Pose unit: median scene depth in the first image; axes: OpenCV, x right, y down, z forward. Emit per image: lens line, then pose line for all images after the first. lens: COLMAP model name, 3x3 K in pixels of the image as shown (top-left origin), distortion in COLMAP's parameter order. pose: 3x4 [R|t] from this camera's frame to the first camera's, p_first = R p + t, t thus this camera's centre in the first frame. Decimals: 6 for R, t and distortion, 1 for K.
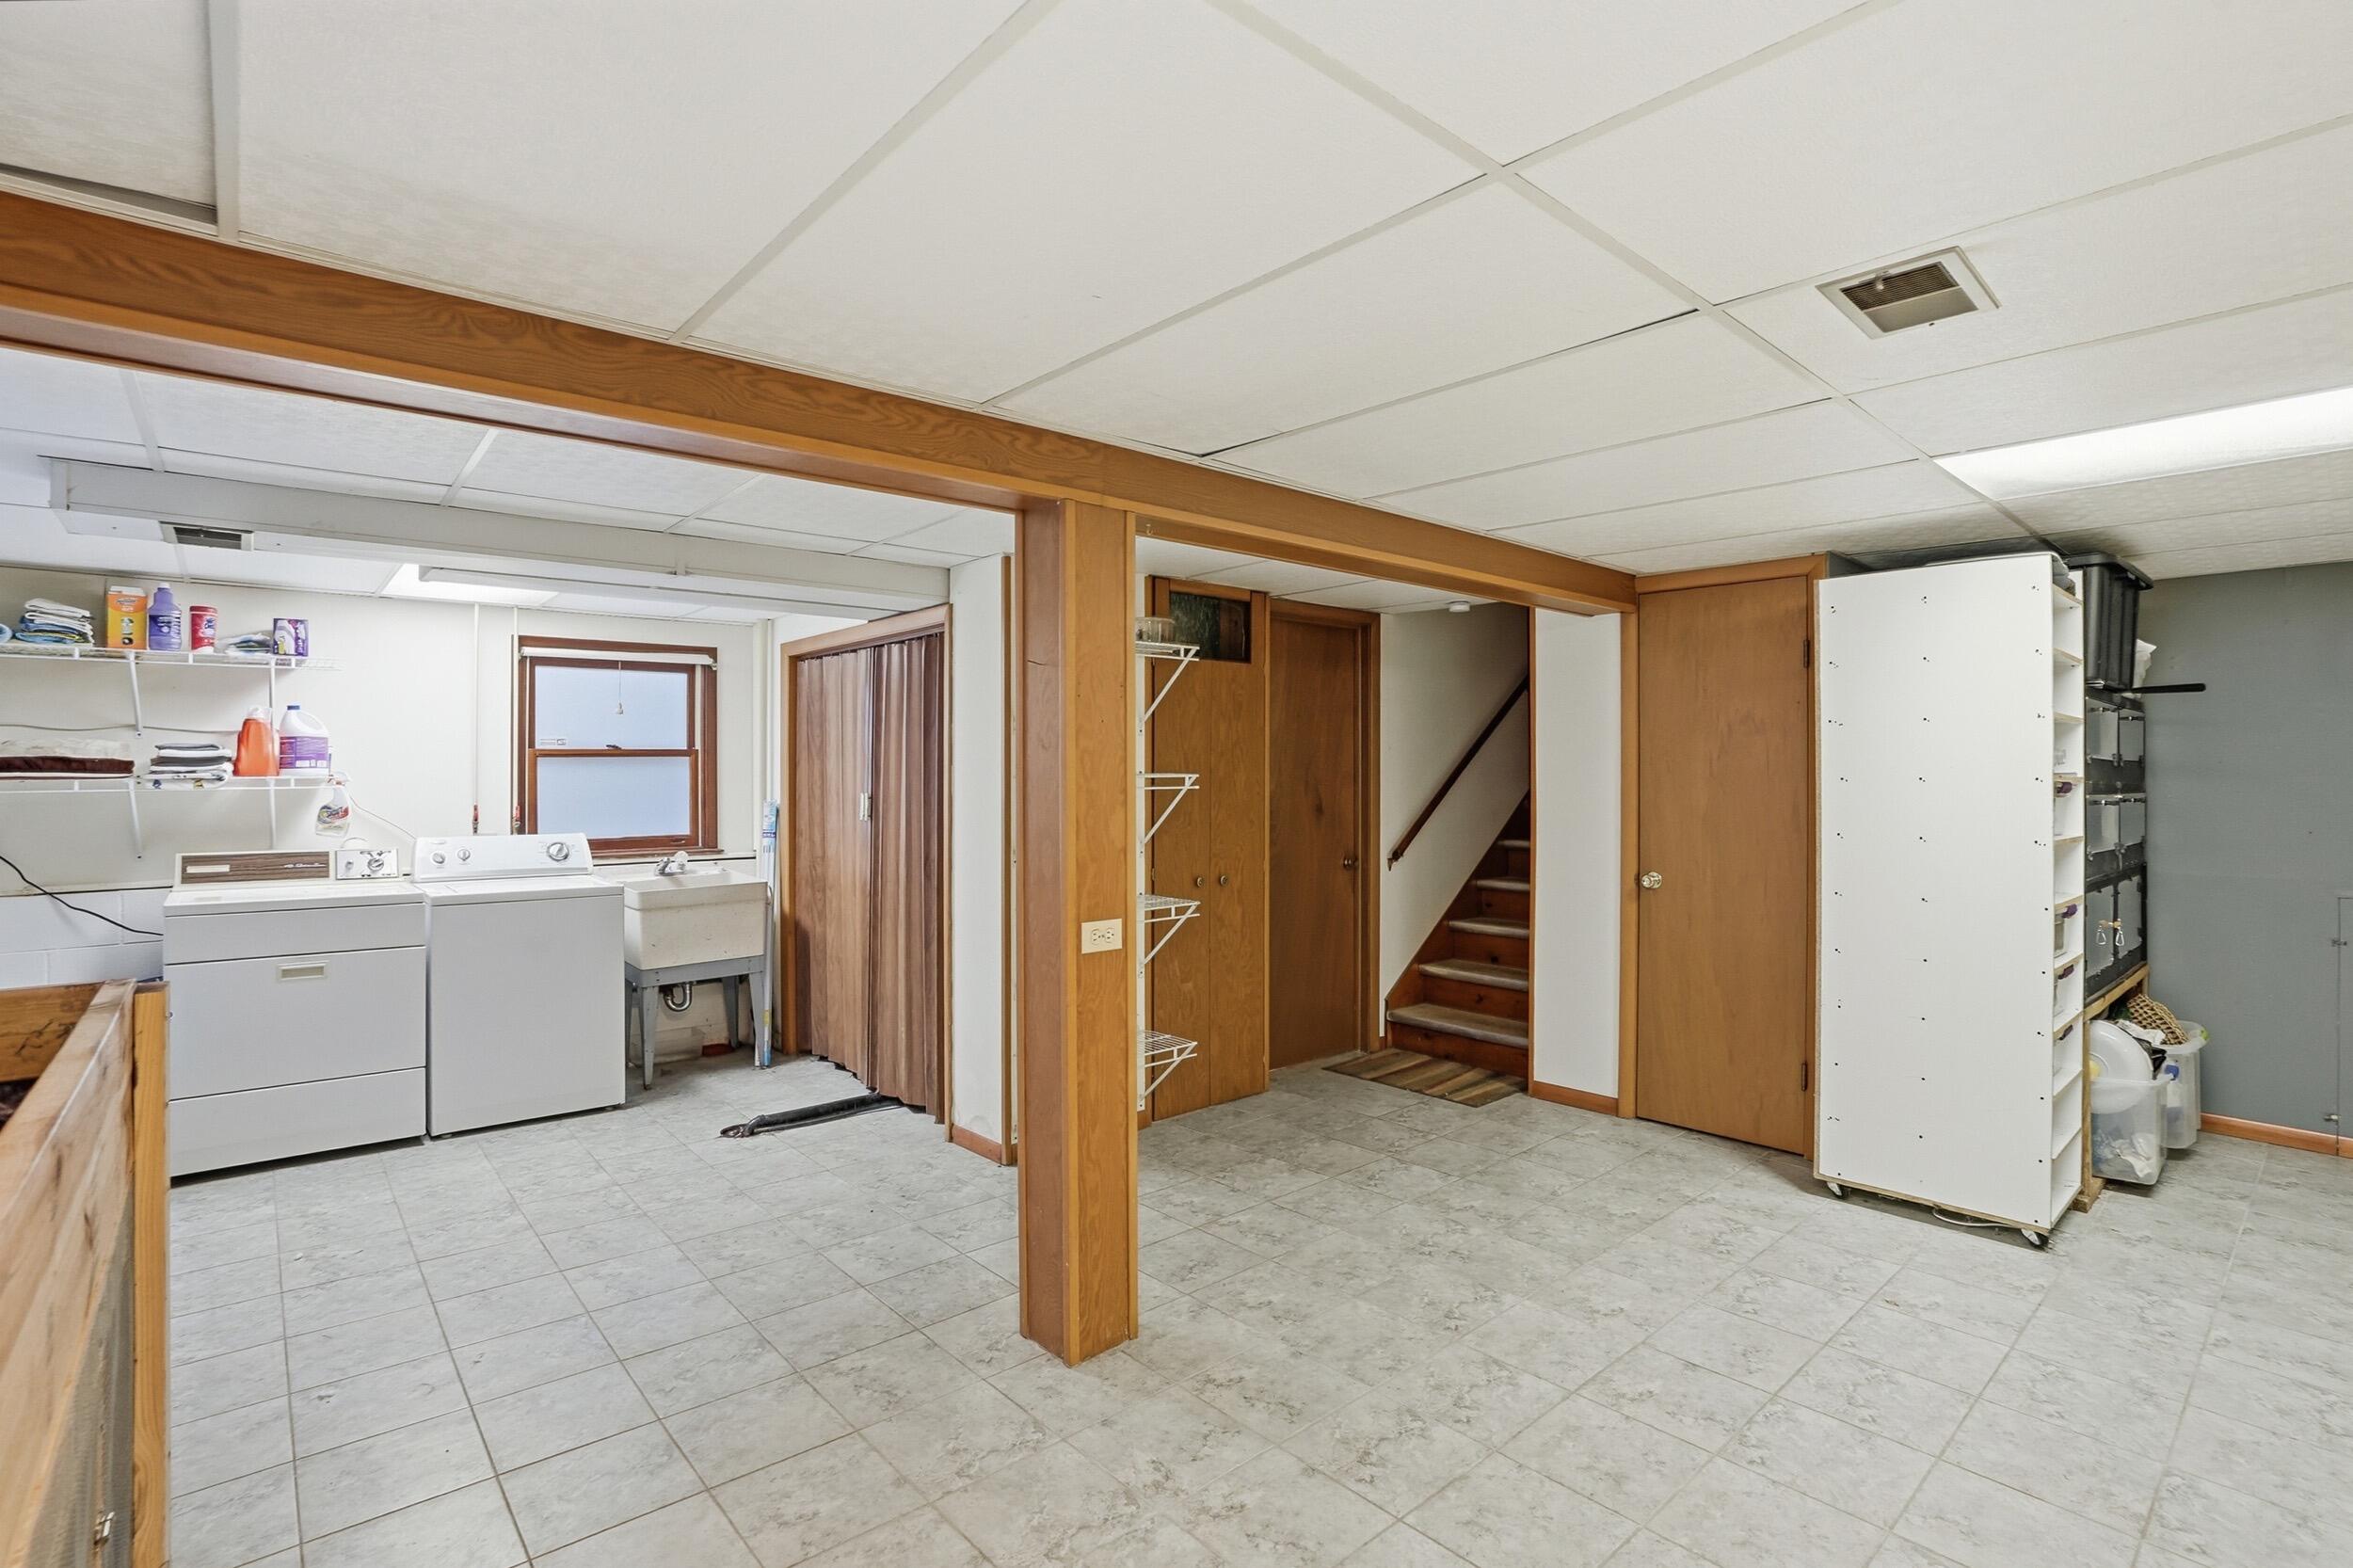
lens RADIAL K [[1091.9, 0, 1172.4], [0, 1091.9, 776.2], [0, 0, 1]] dist [-0.038179, 0.004195]
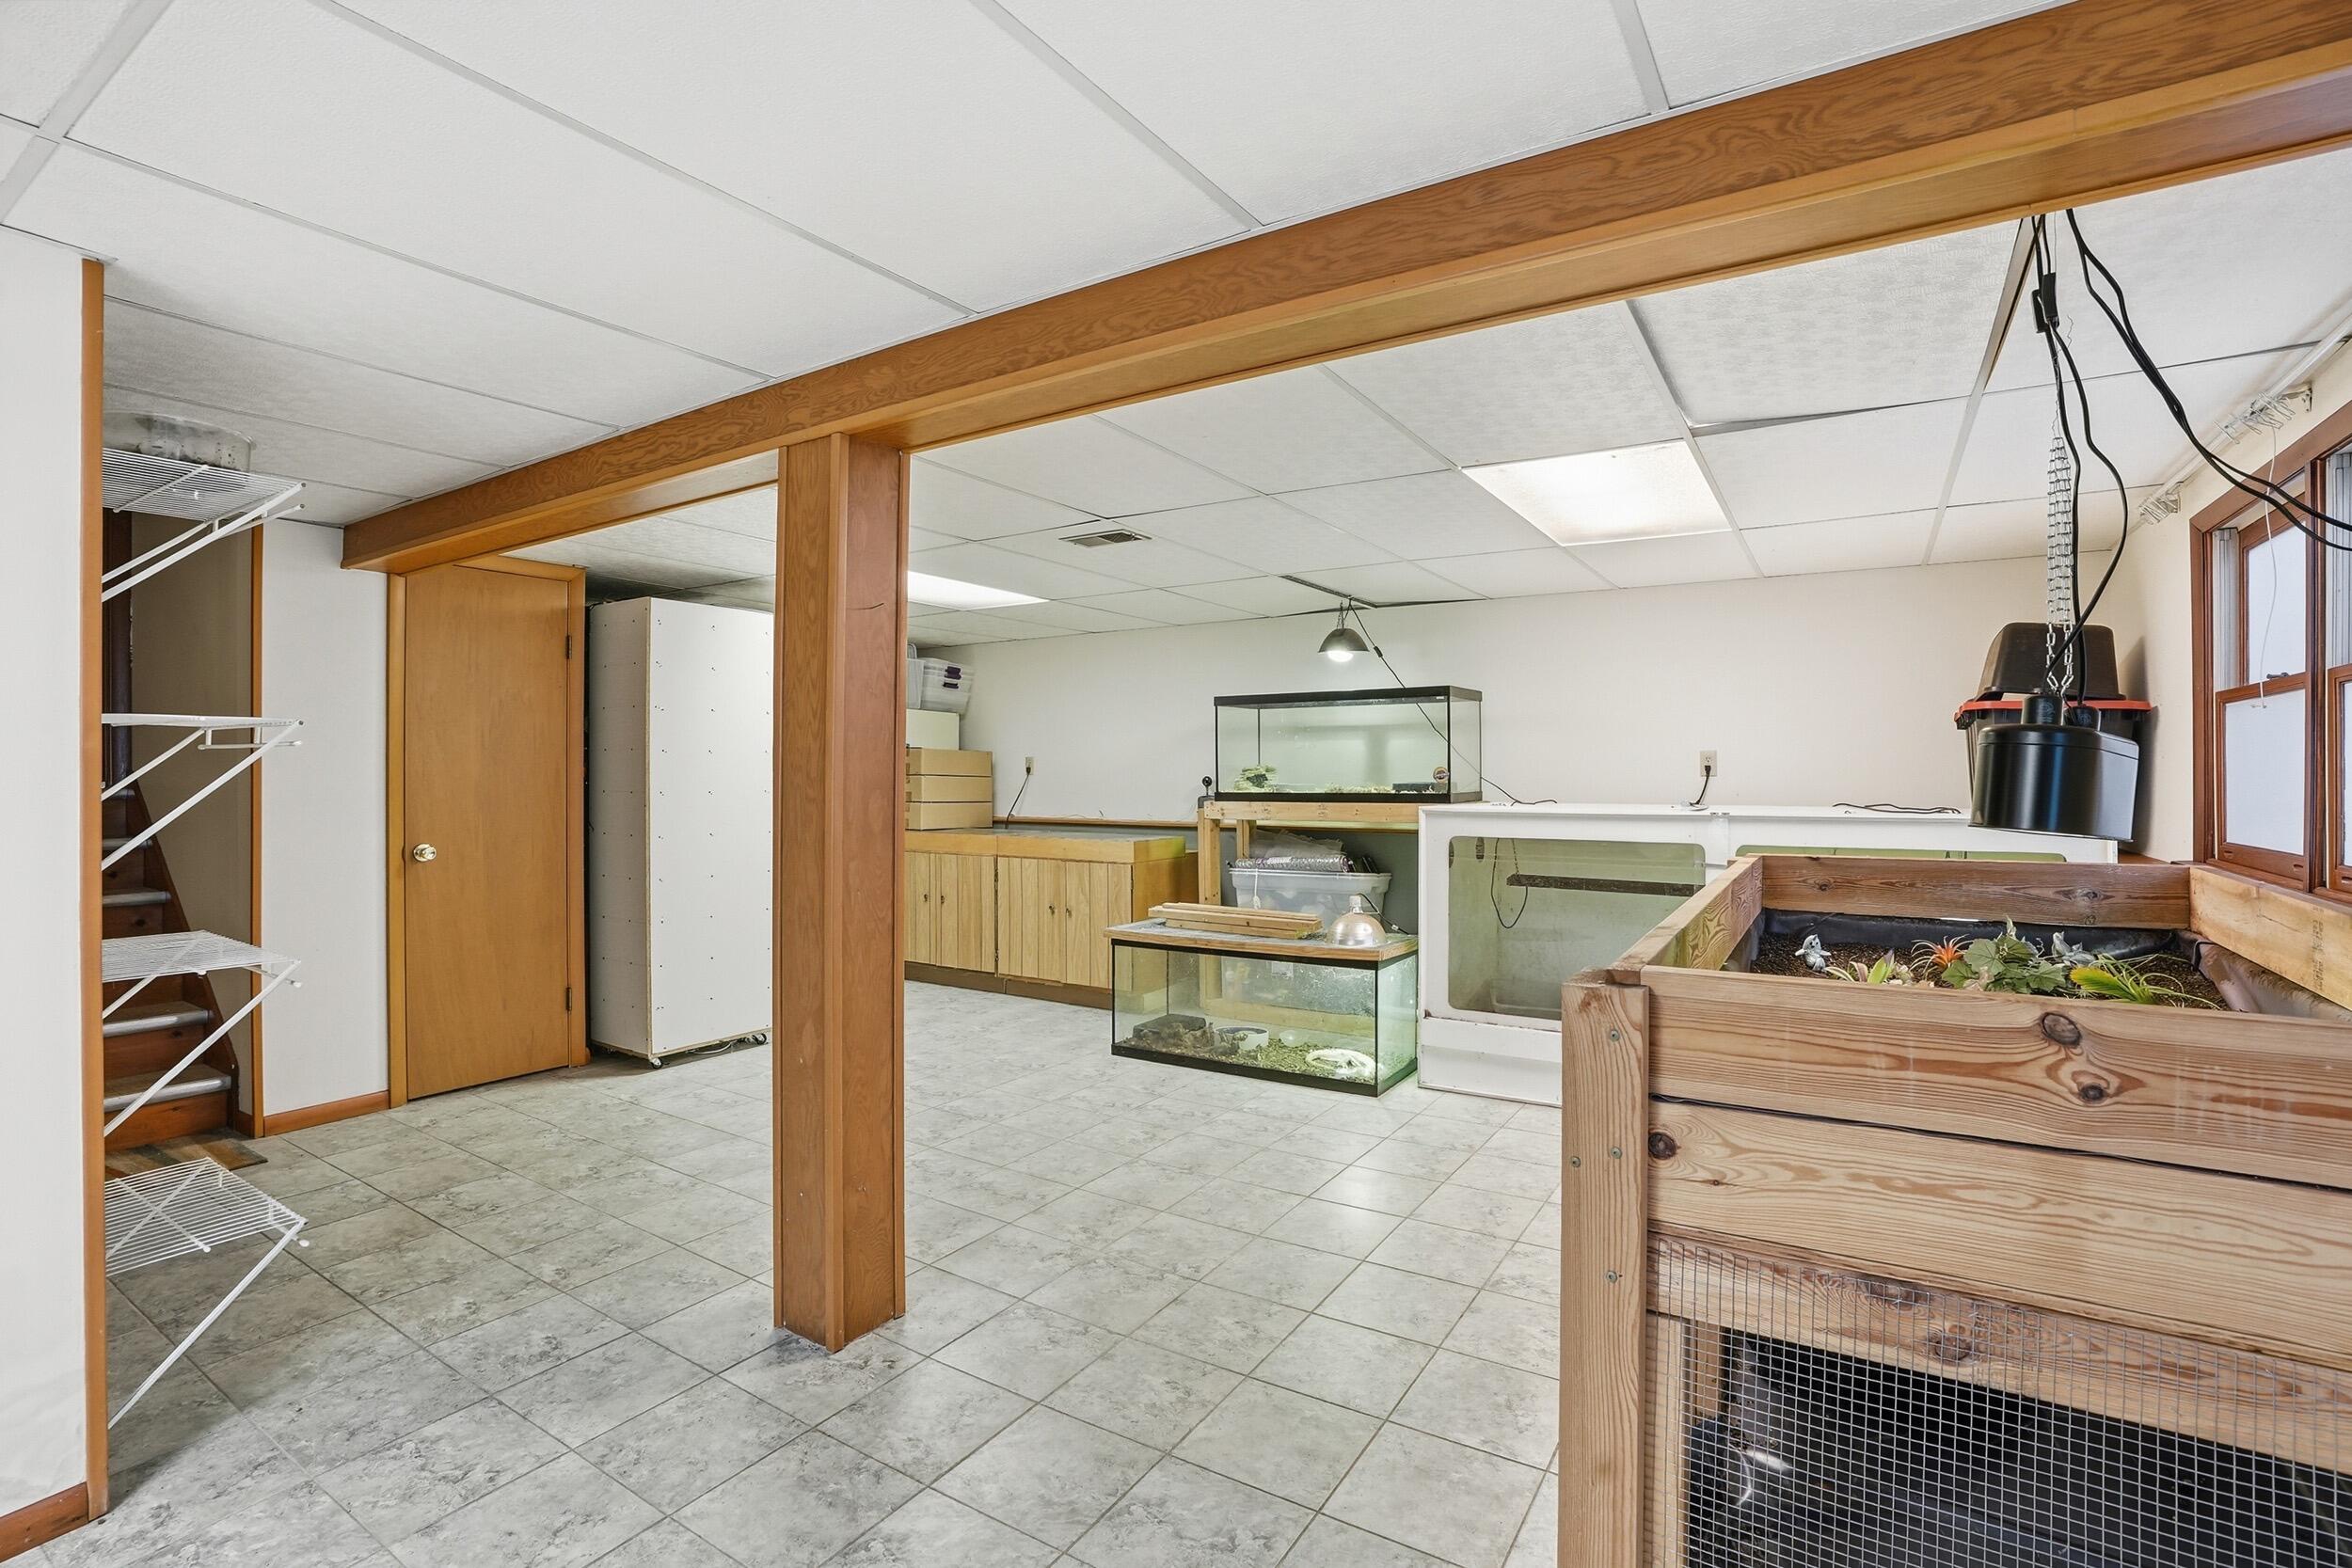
lens RADIAL K [[1091.4, 0, 1131.6], [0, 1091.4, 774.8], [0, 0, 1]] dist [-0.038179, 0.004195]
pose [[-0.244441, 0.003576, 0.969657, -0.800899], [0.002869, 0.999991, -0.002965, 0.036321], [-0.969660, 0.002057, -0.244450, 0.743490]]
